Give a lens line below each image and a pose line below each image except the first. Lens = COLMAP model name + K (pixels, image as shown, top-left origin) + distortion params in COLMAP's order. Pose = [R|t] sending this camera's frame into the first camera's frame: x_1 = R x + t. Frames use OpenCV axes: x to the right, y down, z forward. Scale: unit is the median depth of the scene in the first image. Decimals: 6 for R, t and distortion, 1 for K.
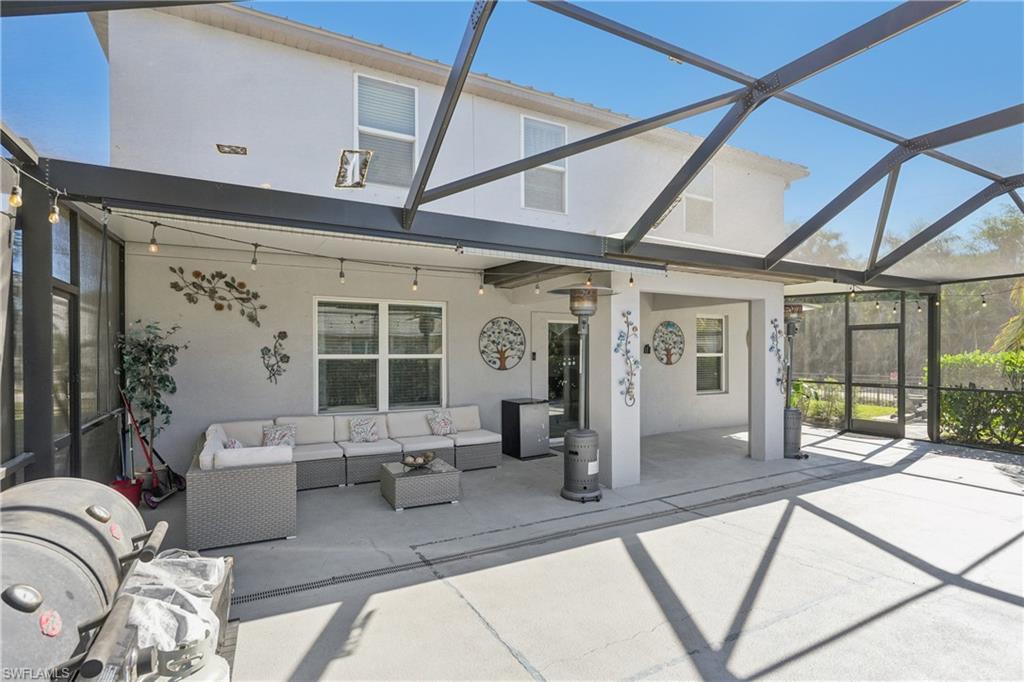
lens RADIAL K [[501.5, 0, 519.1], [0, 501.5, 347.5], [0, 0, 1]] dist [-0.002377, 0.001186]
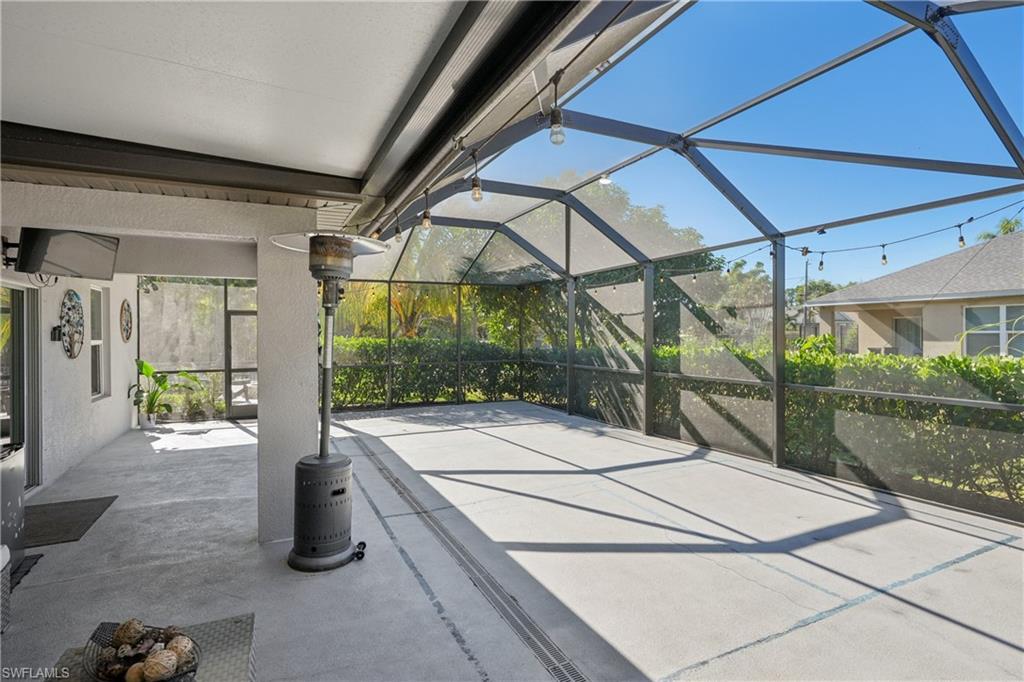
lens RADIAL K [[501.5, 0, 516.8], [0, 501.5, 338.5], [0, 0, 1]] dist [-0.002377, 0.001186]
pose [[0.068987, -0.004487, 0.997607, -0.559490], [-0.001467, 0.999988, 0.004599, 0.010459], [-0.997616, -0.001781, 0.068979, 0.790821]]
